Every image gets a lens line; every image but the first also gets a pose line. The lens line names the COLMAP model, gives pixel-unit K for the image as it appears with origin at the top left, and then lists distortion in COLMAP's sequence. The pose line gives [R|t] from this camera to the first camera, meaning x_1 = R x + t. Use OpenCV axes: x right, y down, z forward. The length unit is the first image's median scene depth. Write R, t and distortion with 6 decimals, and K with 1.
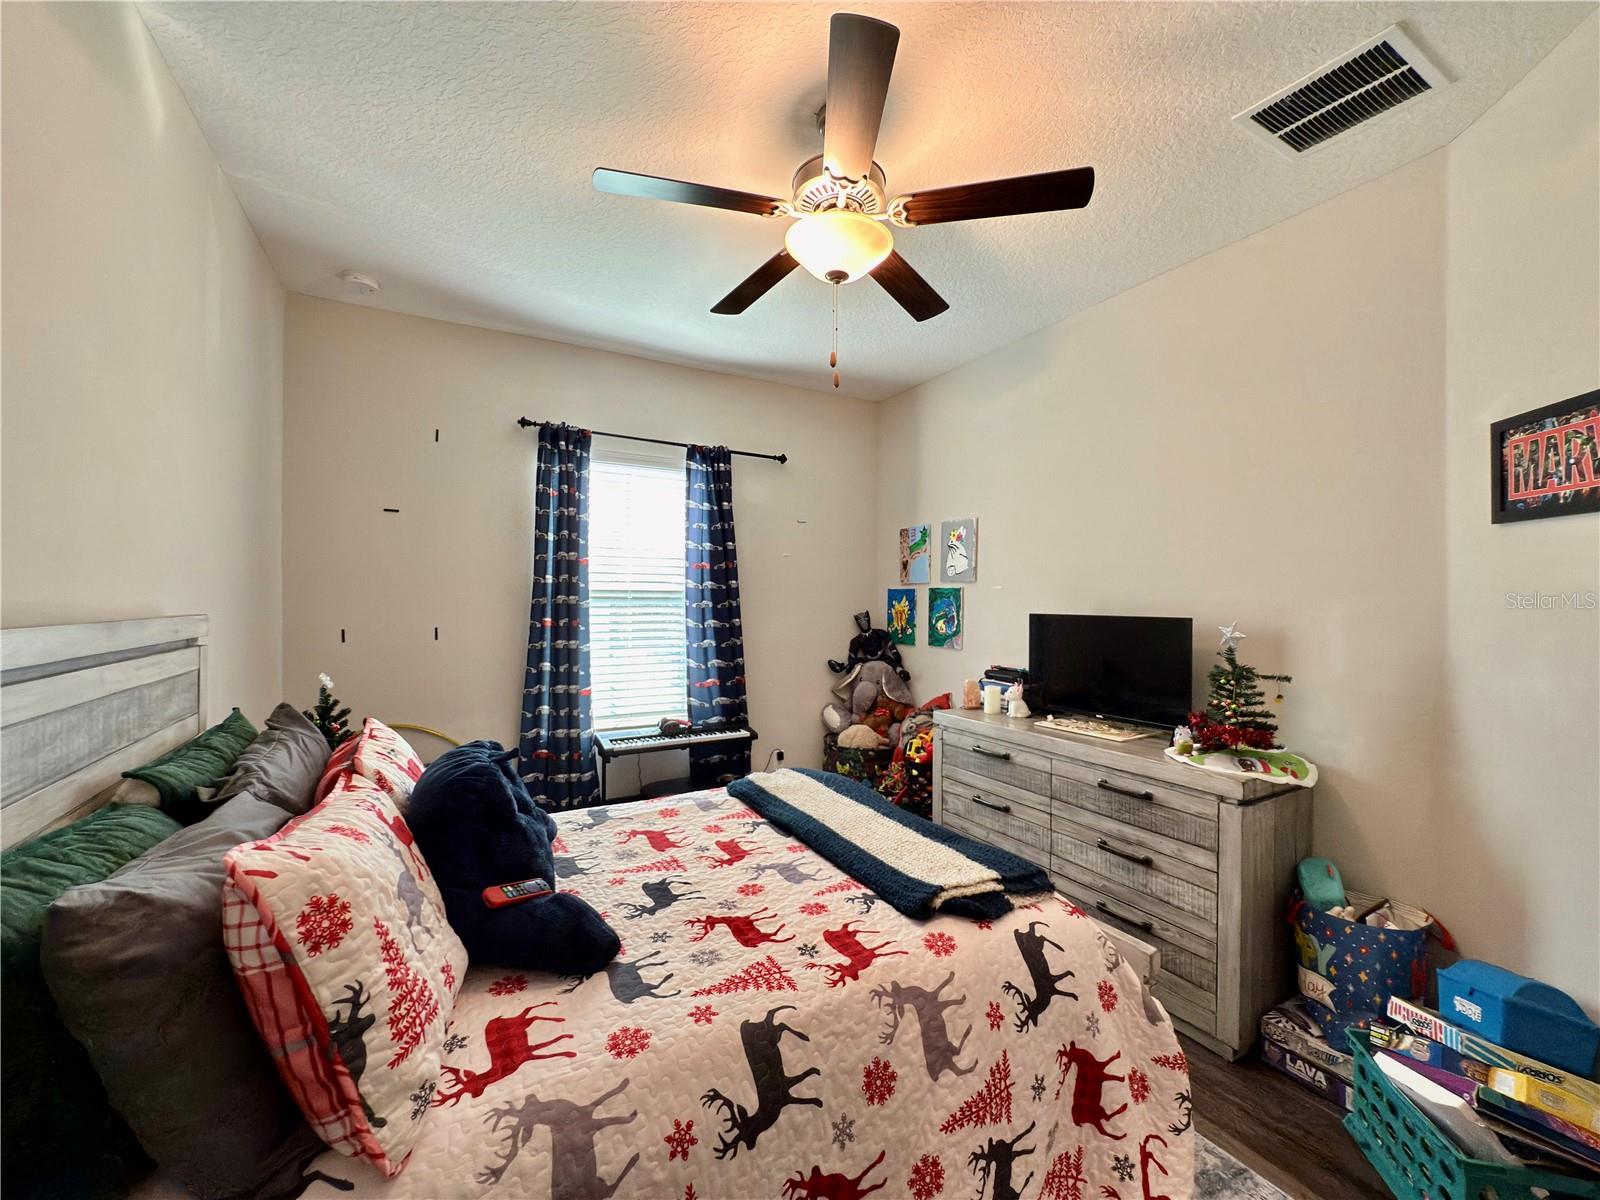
lens RADIAL K [[639.6, 0, 807.3], [0, 639.6, 598.5], [0, 0, 1]] dist [-0.000484, -0.000213]
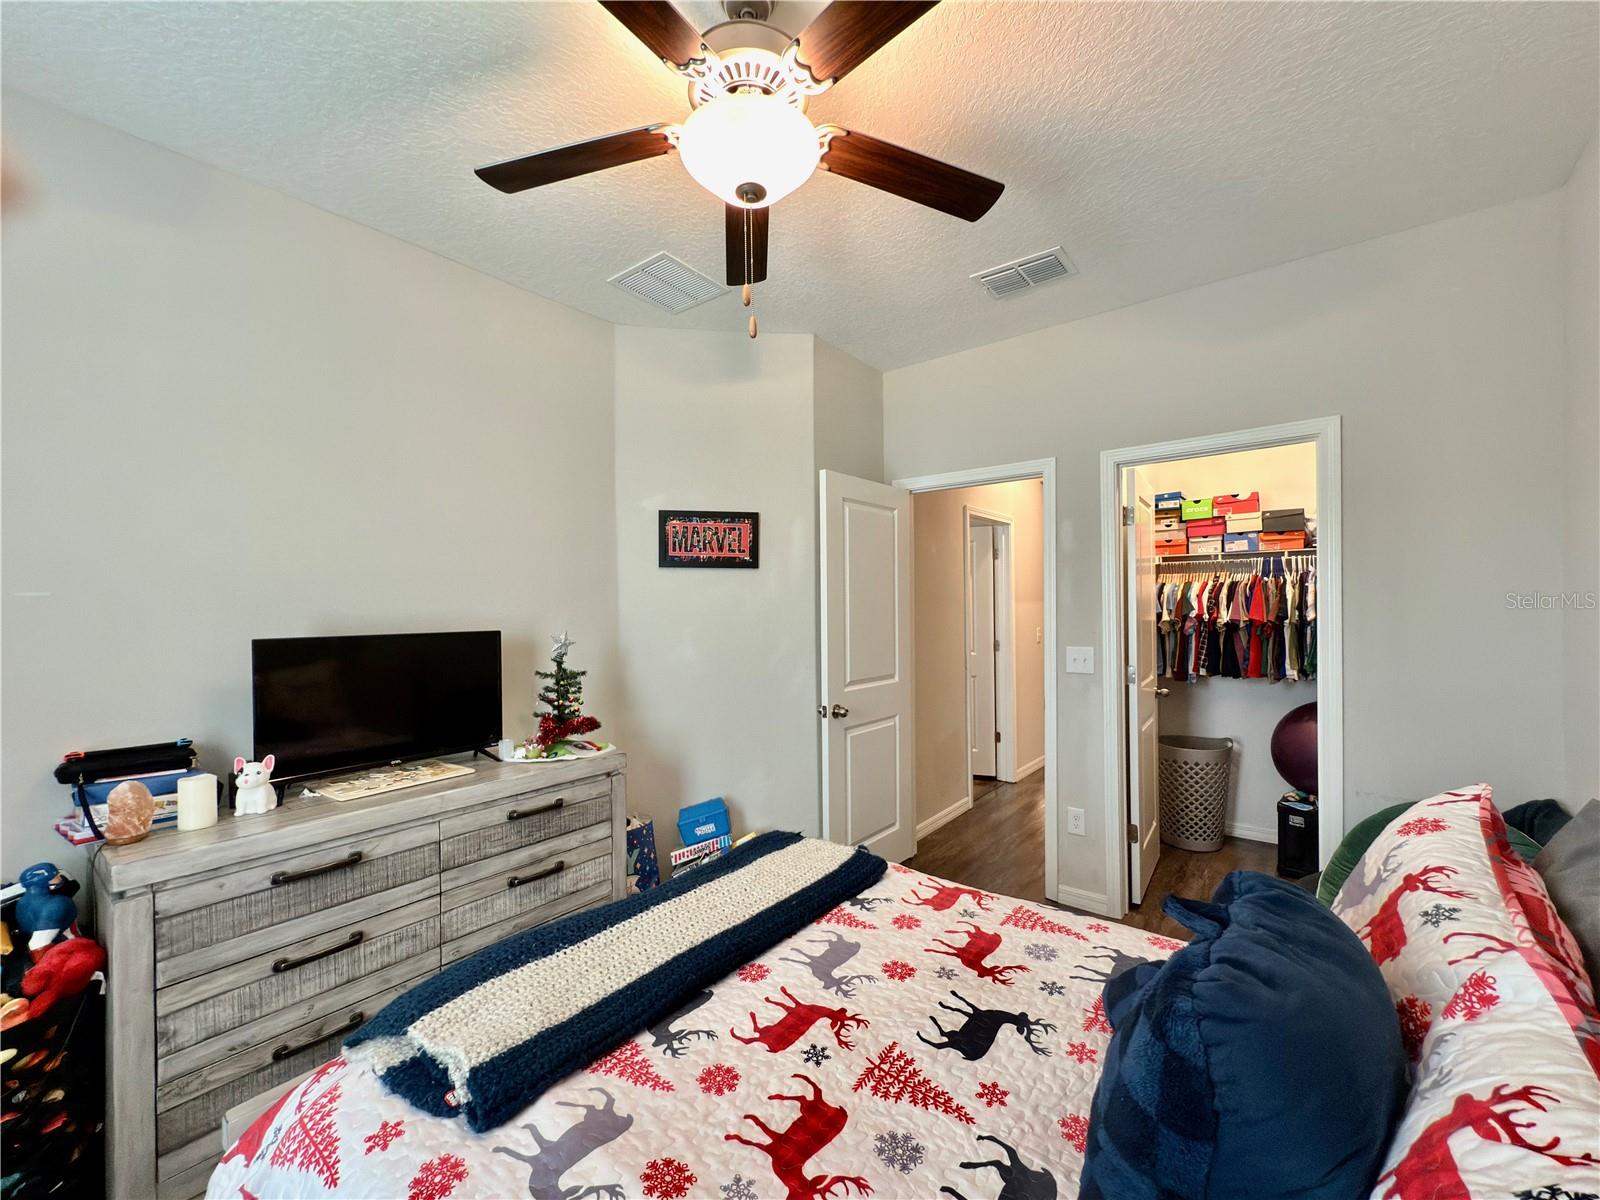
lens RADIAL K [[639.6, 0, 807.3], [0, 639.6, 598.5], [0, 0, 1]] dist [-0.000484, -0.000213]
pose [[-0.372266, 0.011468, 0.928055, -0.638964], [0.009195, 0.999920, -0.008668, -0.007832], [-0.928081, 0.005307, -0.372341, 1.120311]]
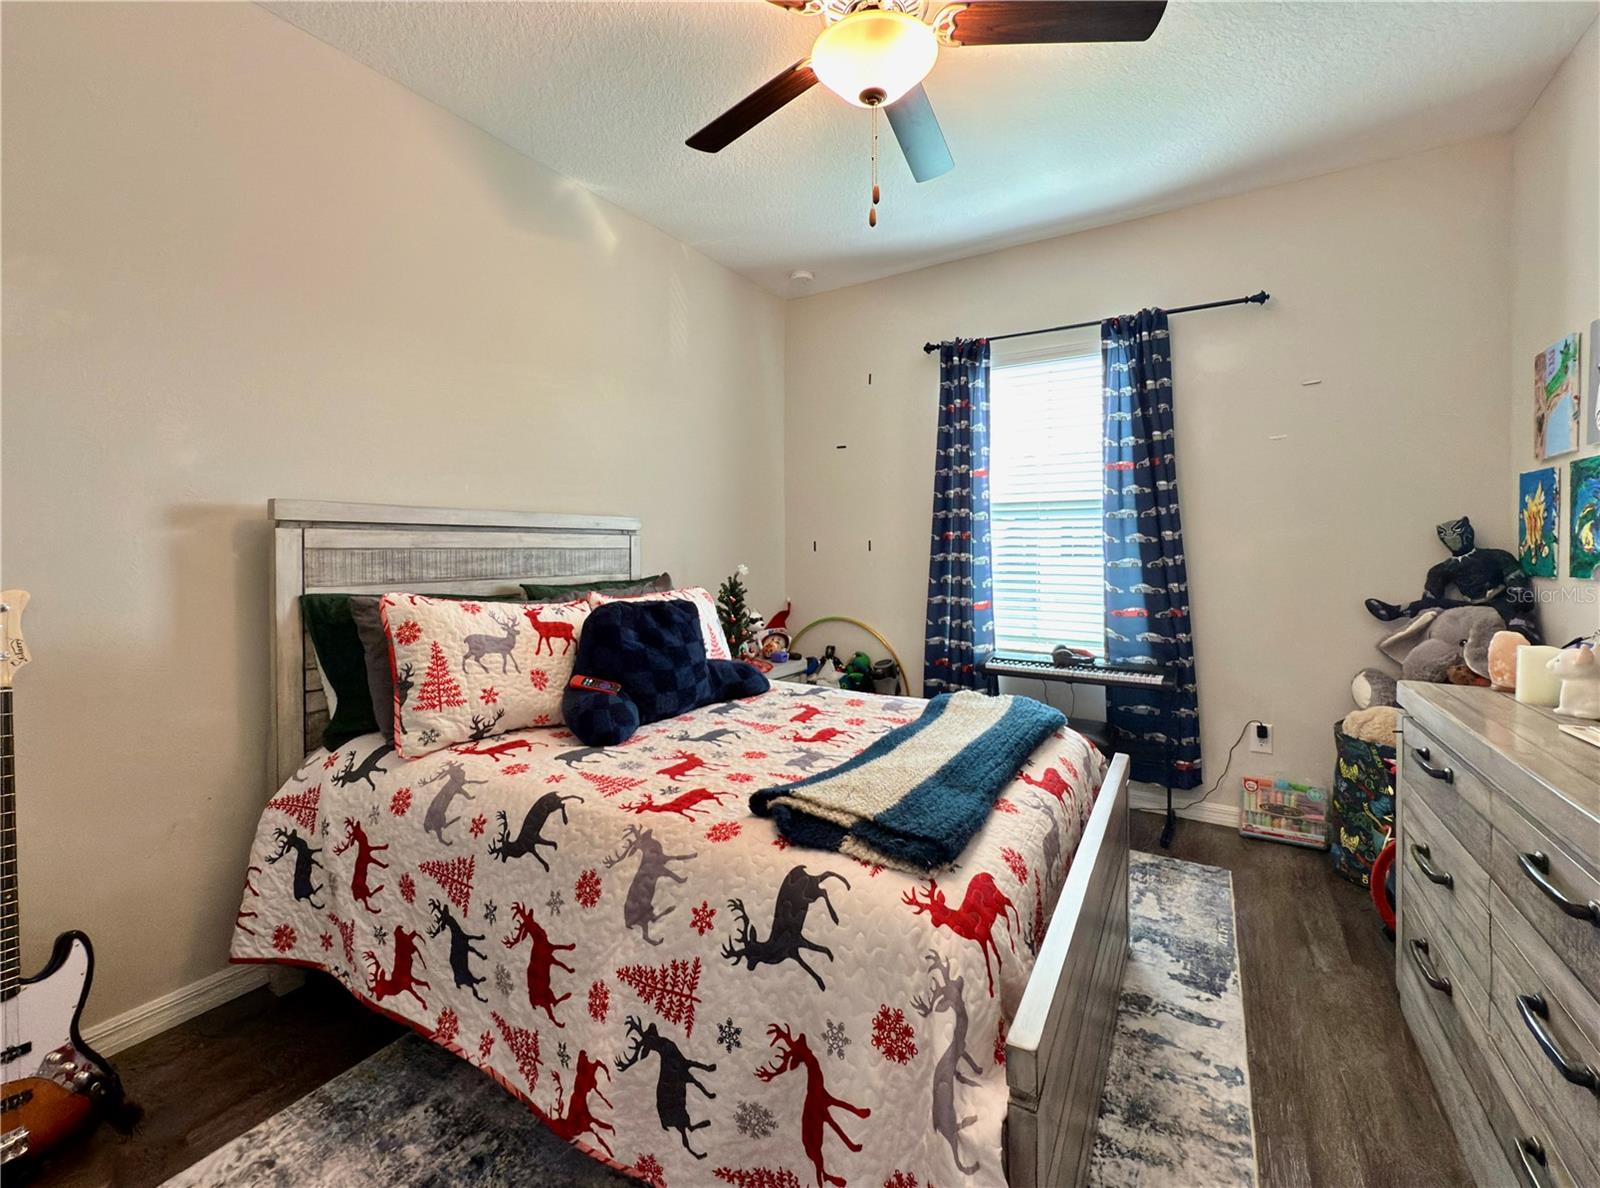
lens RADIAL K [[681.2, 0, 793.8], [0, 681.2, 555.7], [0, 0, 1]] dist [-0.002207, 0.000035]
pose [[0.472872, 0.004223, -0.881121, 0.733220], [0.006279, 0.999947, 0.008163, 0.096514], [0.881109, -0.009392, 0.472821, 0.425344]]
